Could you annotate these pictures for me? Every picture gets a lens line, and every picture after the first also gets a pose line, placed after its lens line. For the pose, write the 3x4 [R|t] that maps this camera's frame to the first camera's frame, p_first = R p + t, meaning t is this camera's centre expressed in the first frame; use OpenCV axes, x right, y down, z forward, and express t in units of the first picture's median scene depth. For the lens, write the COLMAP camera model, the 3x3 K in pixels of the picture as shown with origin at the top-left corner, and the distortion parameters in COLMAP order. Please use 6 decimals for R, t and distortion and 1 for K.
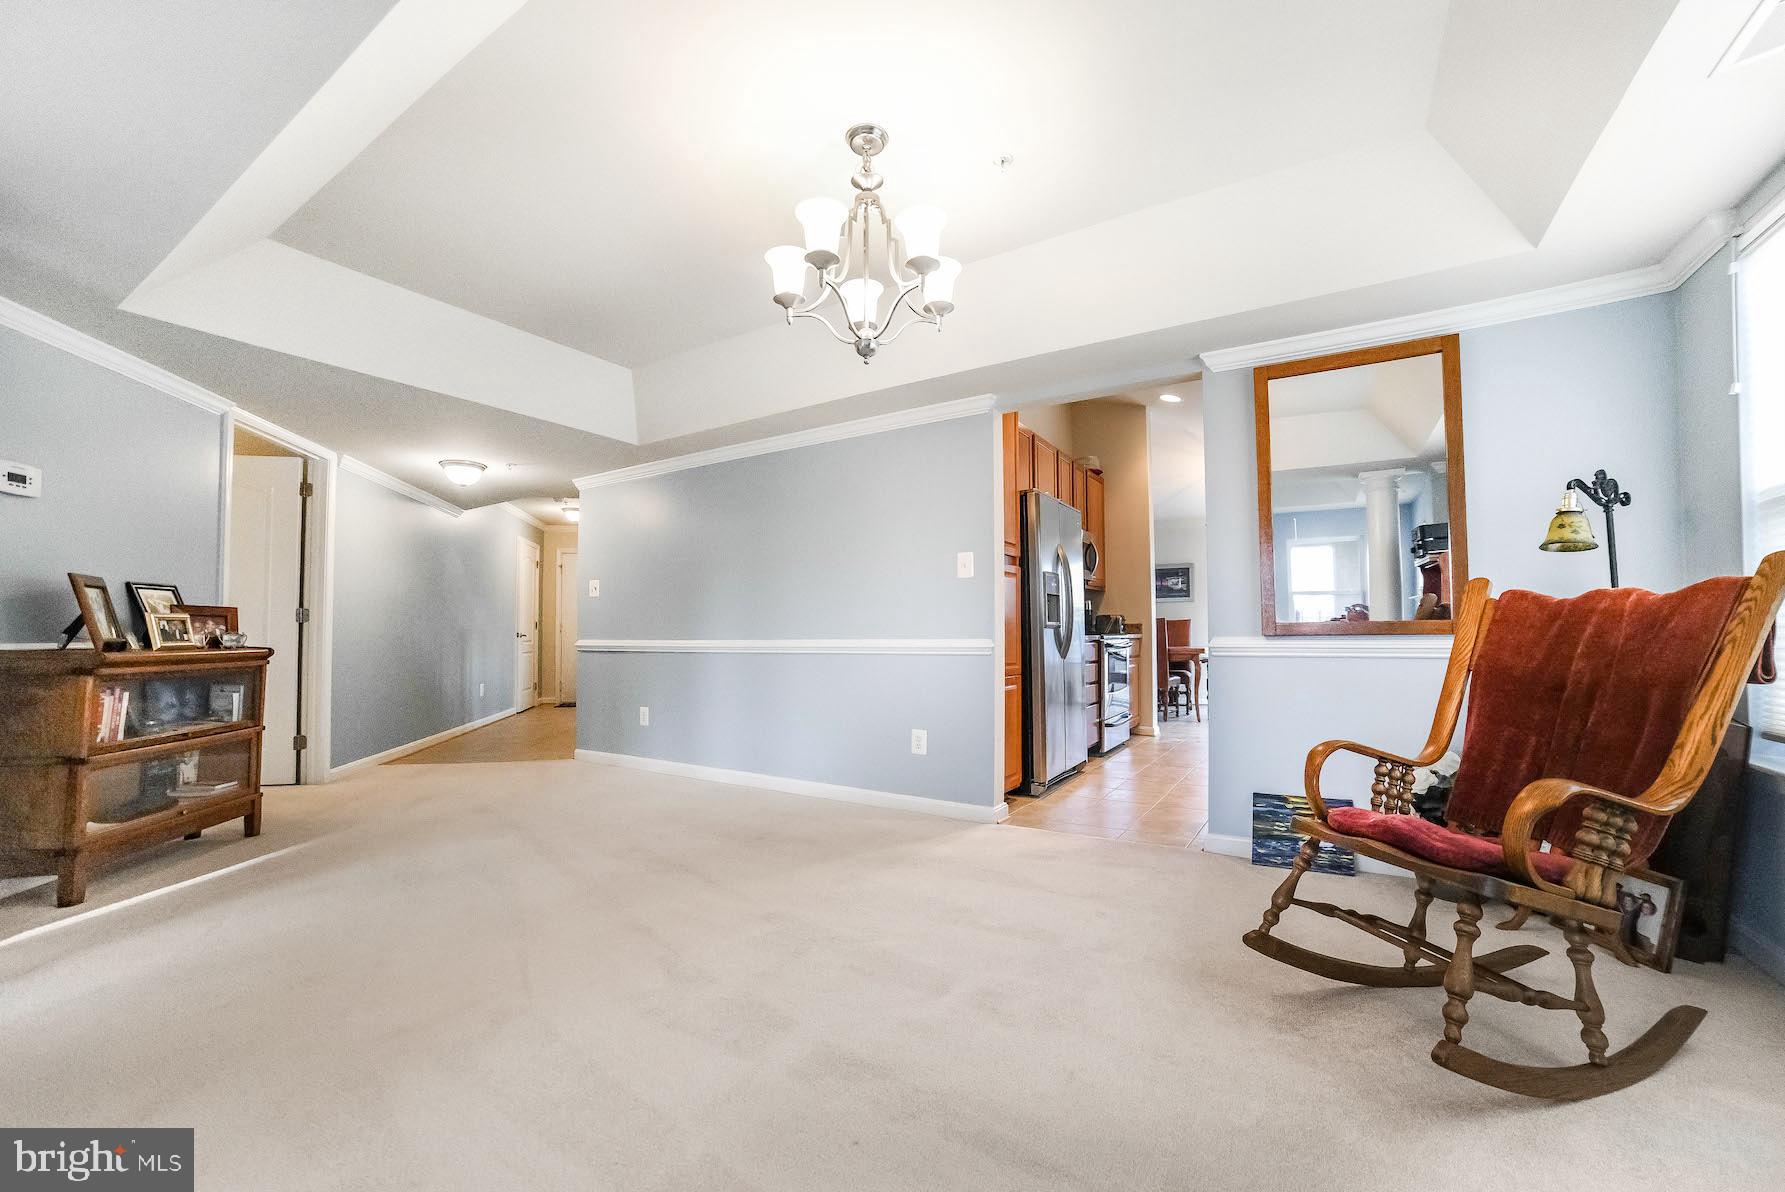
lens RADIAL K [[730.1, 0, 904.8], [0, 730.1, 617.3], [0, 0, 1]] dist [-0.089656, 0.030493]
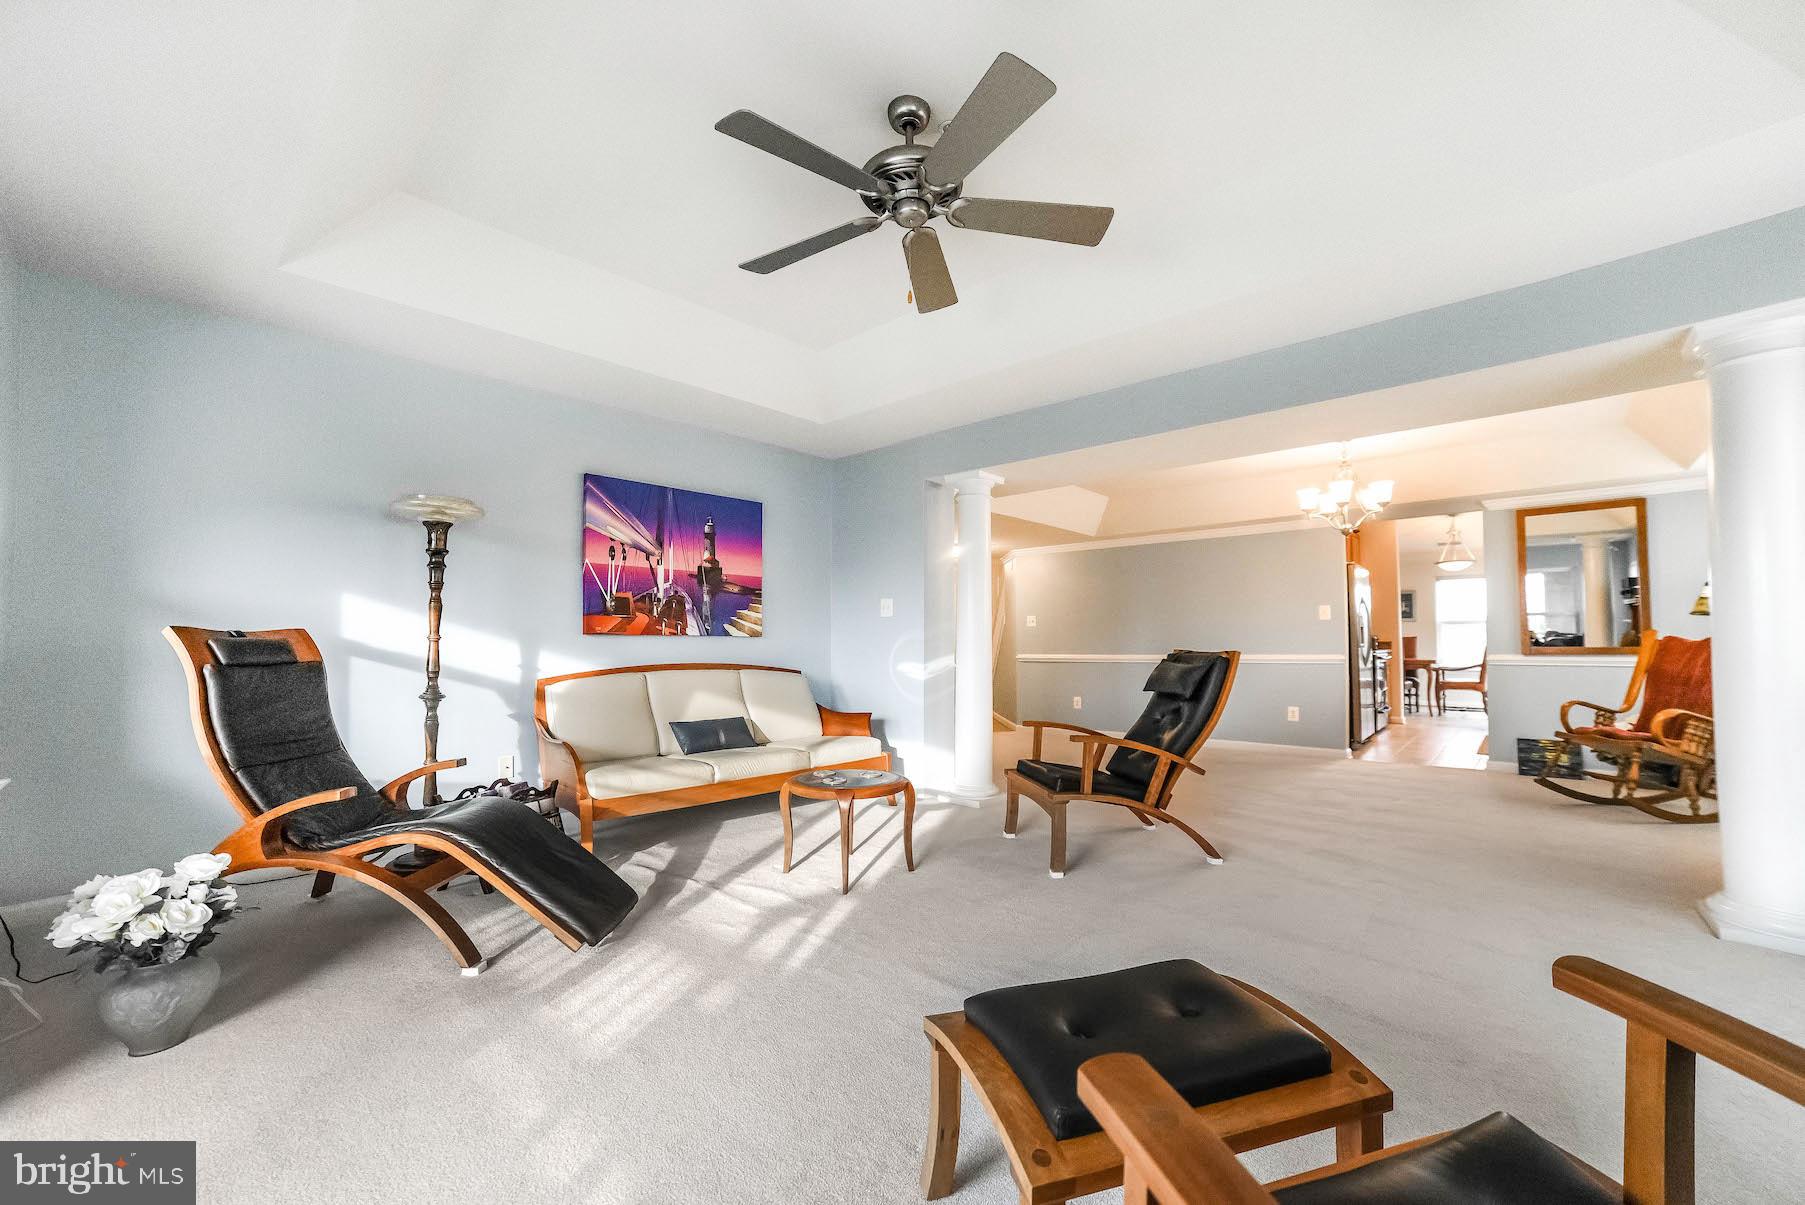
lens RADIAL K [[735.5, 0, 904.6], [0, 735.5, 620.4], [0, 0, 1]] dist [-0.086627, 0.036686]
pose [[0.982882, -0.005053, -0.184165, -0.760508], [0.003774, 0.999966, -0.007298, -0.055782], [0.184195, 0.006478, 0.982868, -1.122659]]
